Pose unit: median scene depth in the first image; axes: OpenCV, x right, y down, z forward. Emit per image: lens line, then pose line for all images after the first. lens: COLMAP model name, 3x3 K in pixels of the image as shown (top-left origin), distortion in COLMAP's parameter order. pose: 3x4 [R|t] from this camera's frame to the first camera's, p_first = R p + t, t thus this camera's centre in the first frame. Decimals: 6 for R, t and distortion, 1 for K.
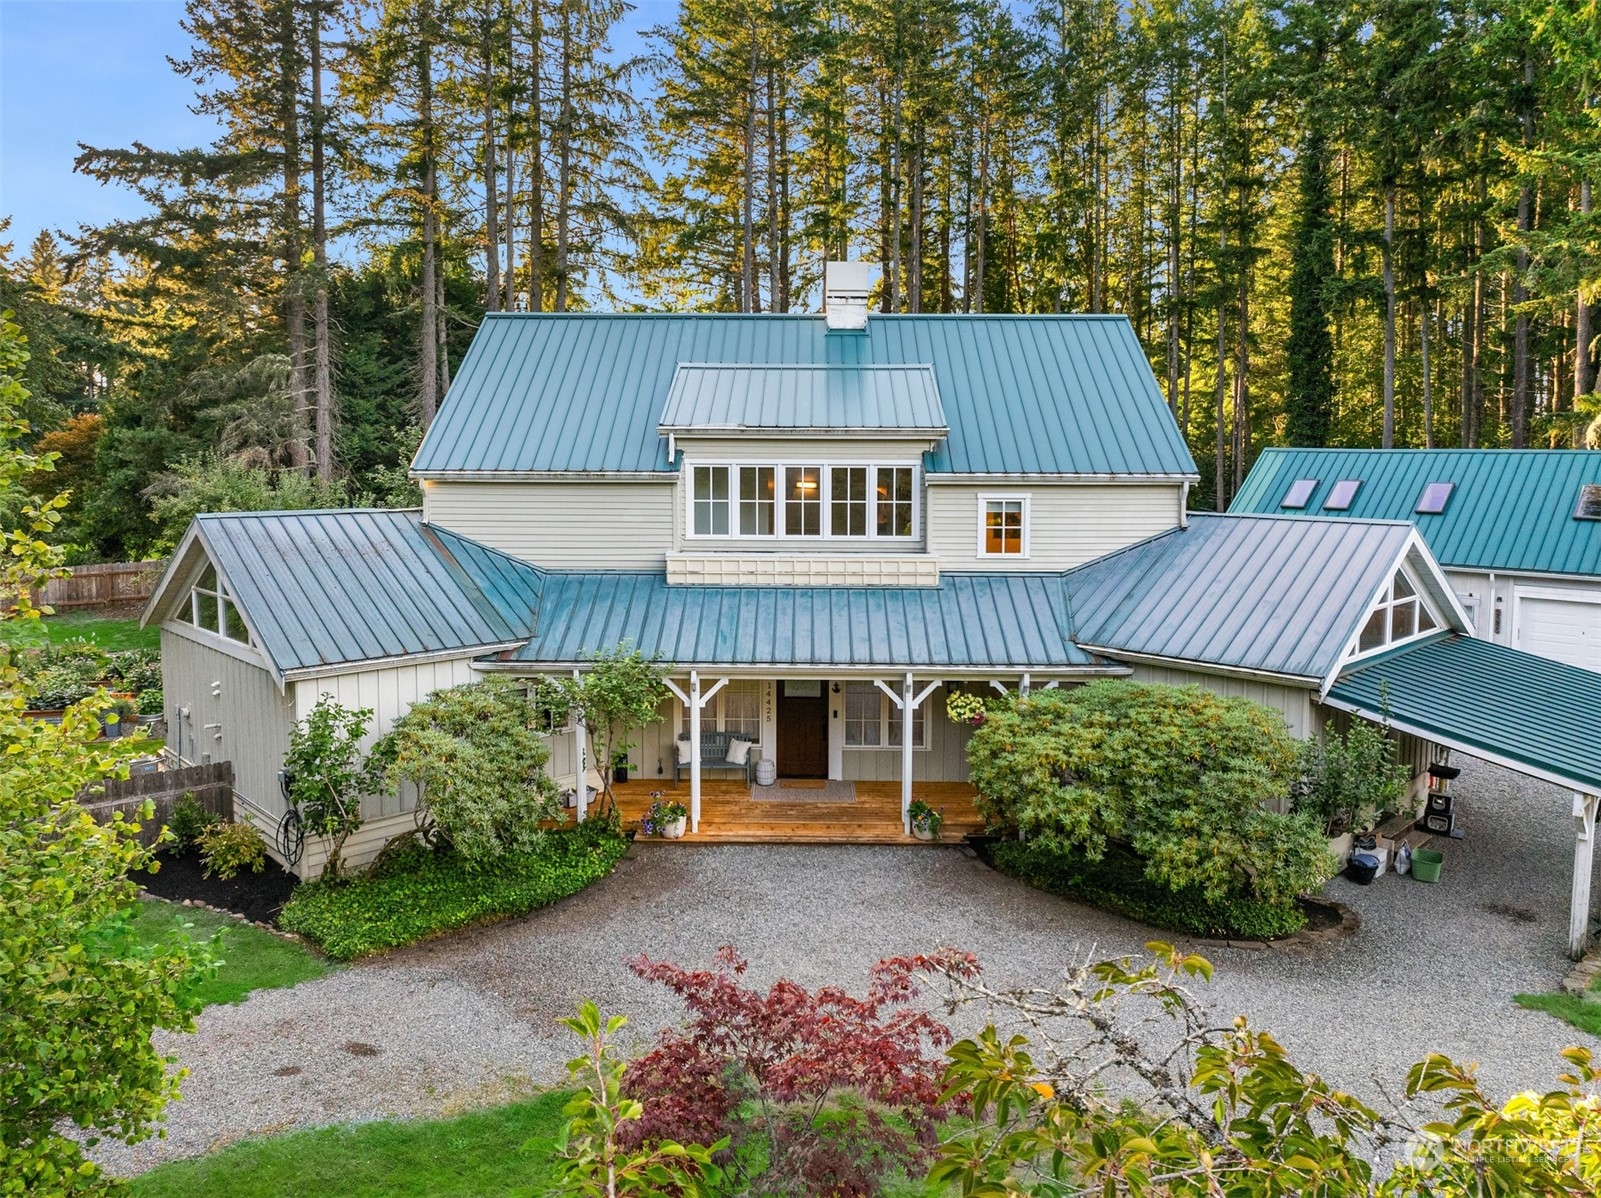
lens RADIAL K [[1141.1, 0, 800.5], [0, 1141.1, 599.0], [0, 0, 1]] dist [-0.025514, 0.002120]
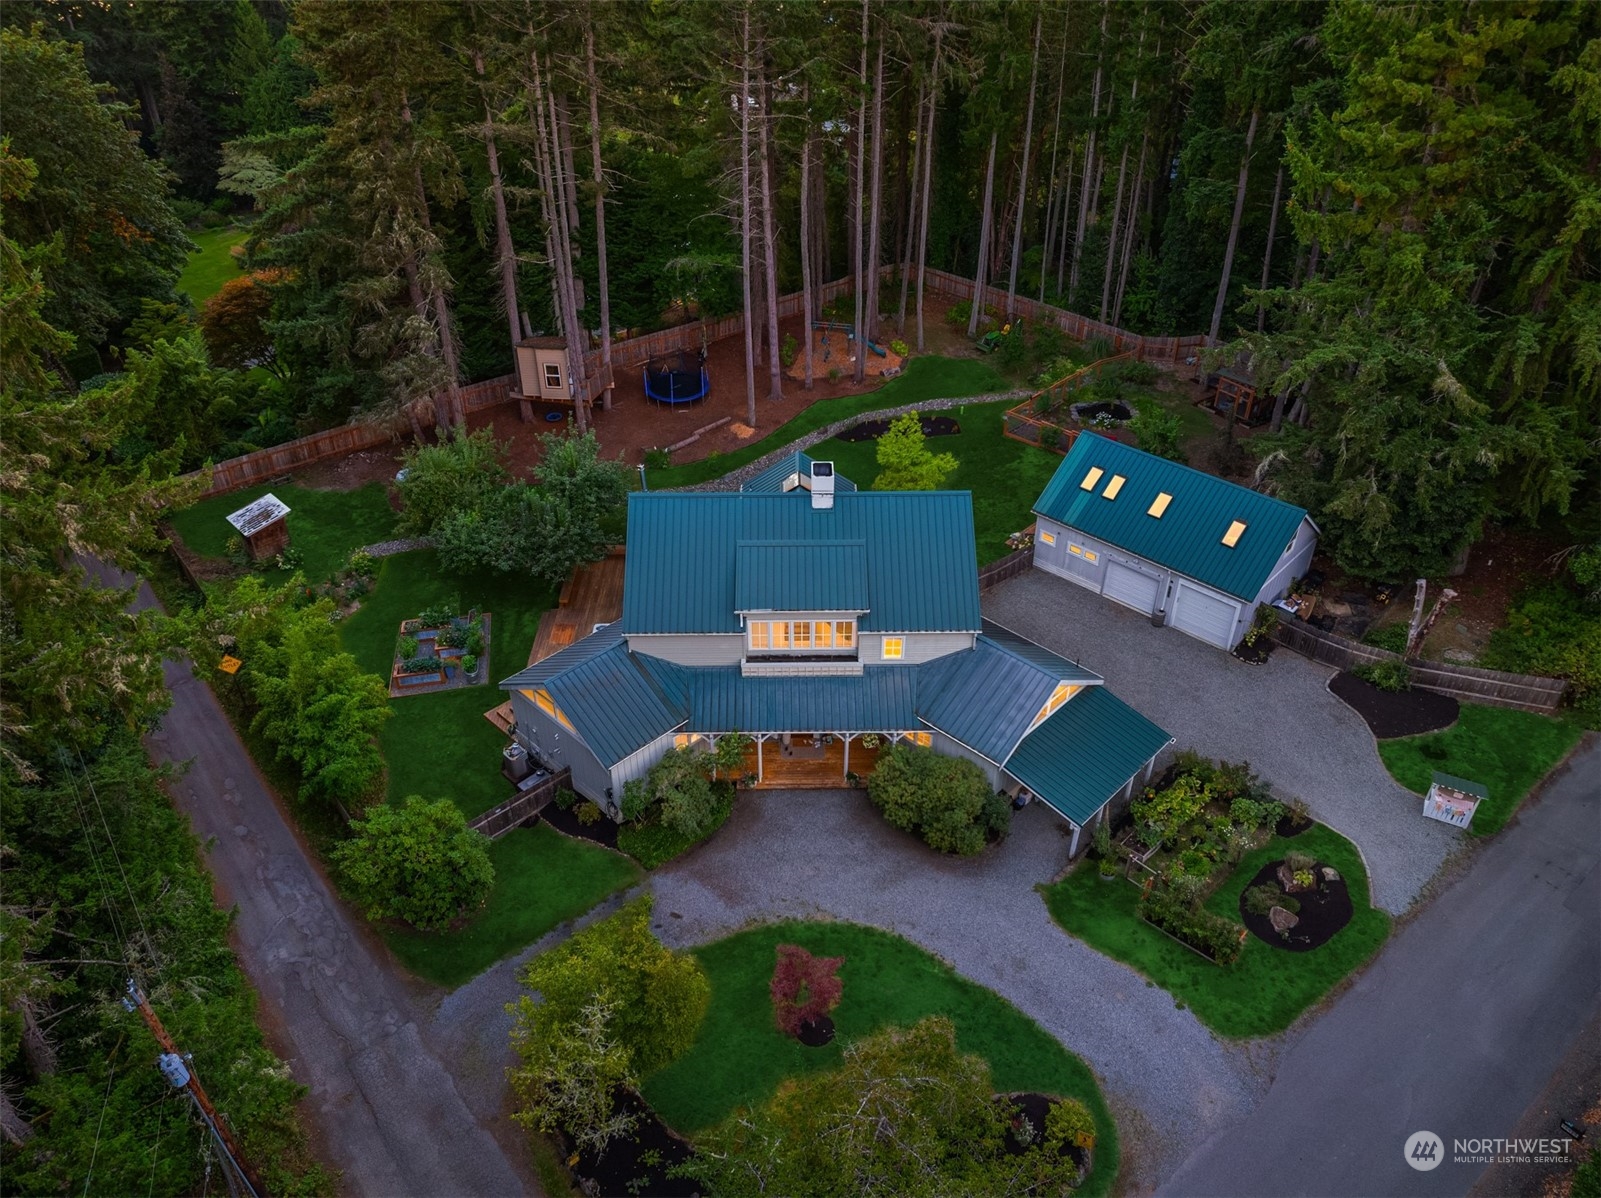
lens RADIAL K [[1149.3, 0, 801.1], [0, 1149.3, 605.9], [0, 0, 1]] dist [-0.005223, -0.040516]
pose [[0.999673, -0.017872, 0.018293, -0.044357], [0.006630, 0.871949, 0.489551, -1.400859], [-0.024700, -0.489270, 0.871783, -1.027772]]
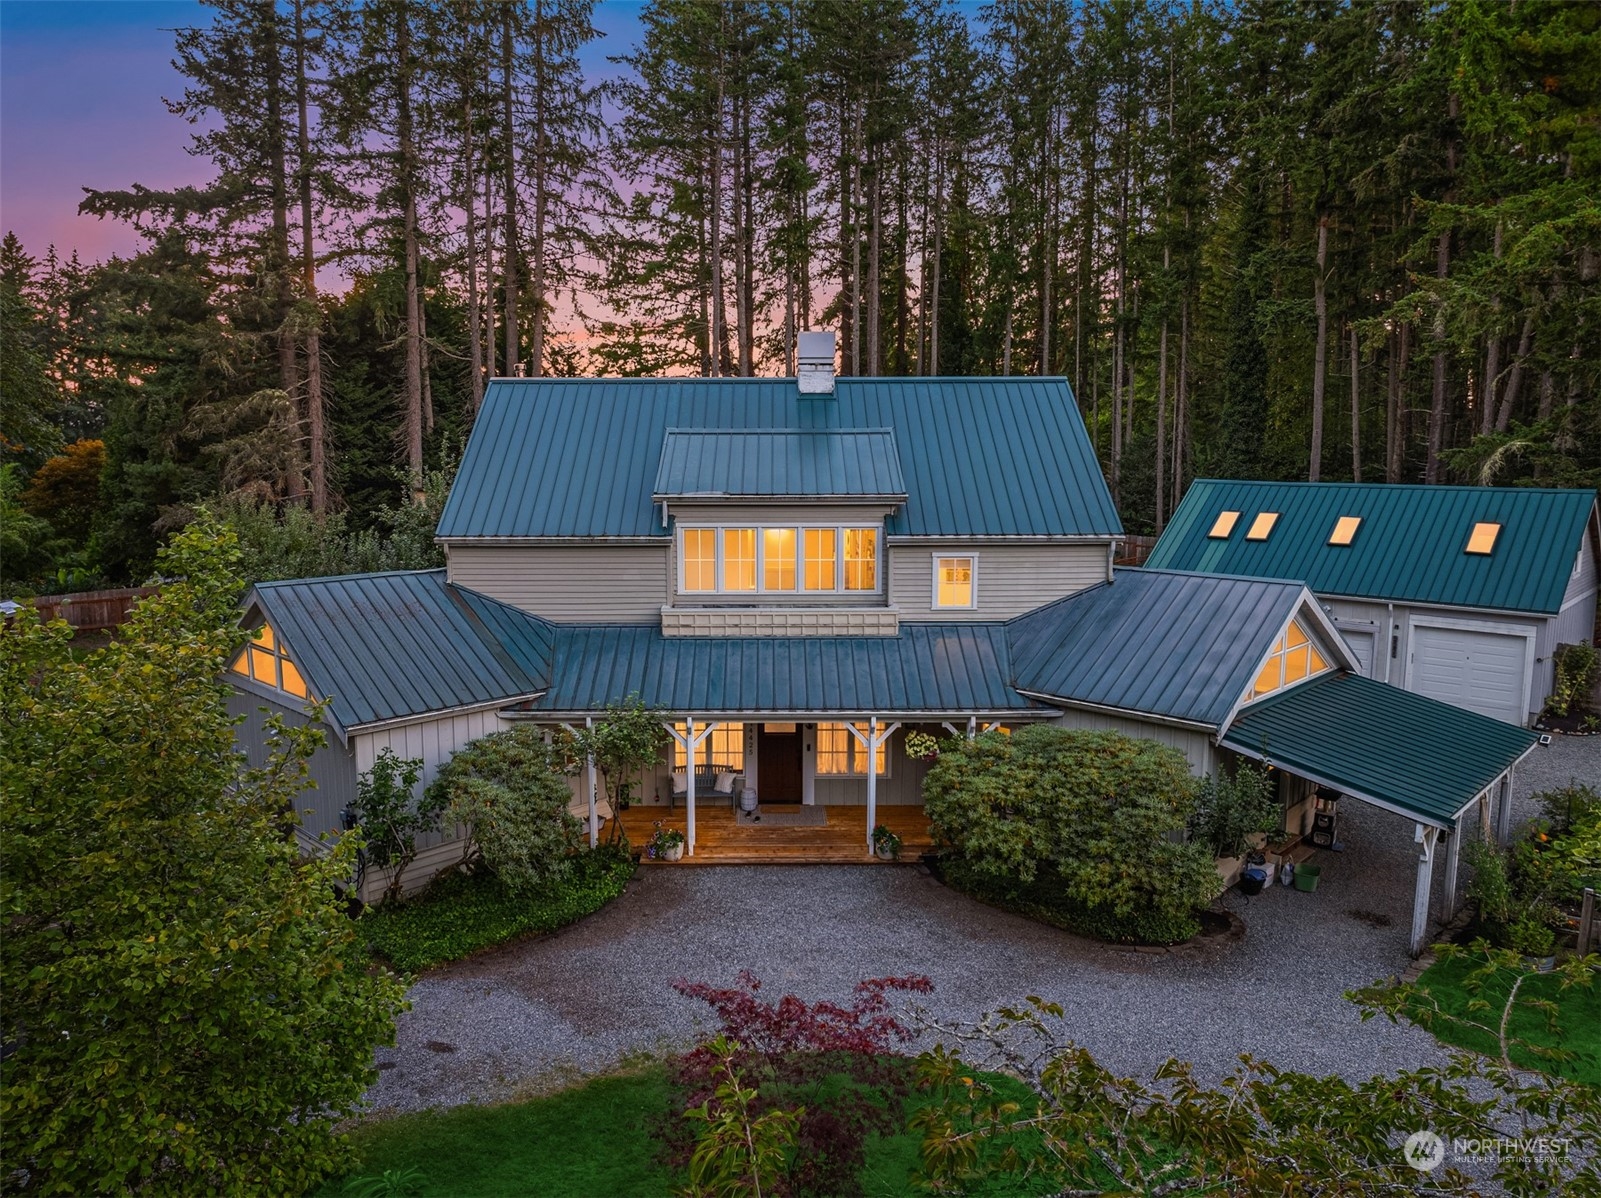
lens RADIAL K [[1149.3, 0, 801.1], [0, 1149.3, 605.9], [0, 0, 1]] dist [-0.005223, -0.040516]
pose [[0.999130, 0.001243, 0.041686, -0.027817], [-0.002336, 0.999655, 0.026179, -0.079154], [-0.041639, -0.026253, 0.998788, -0.170678]]
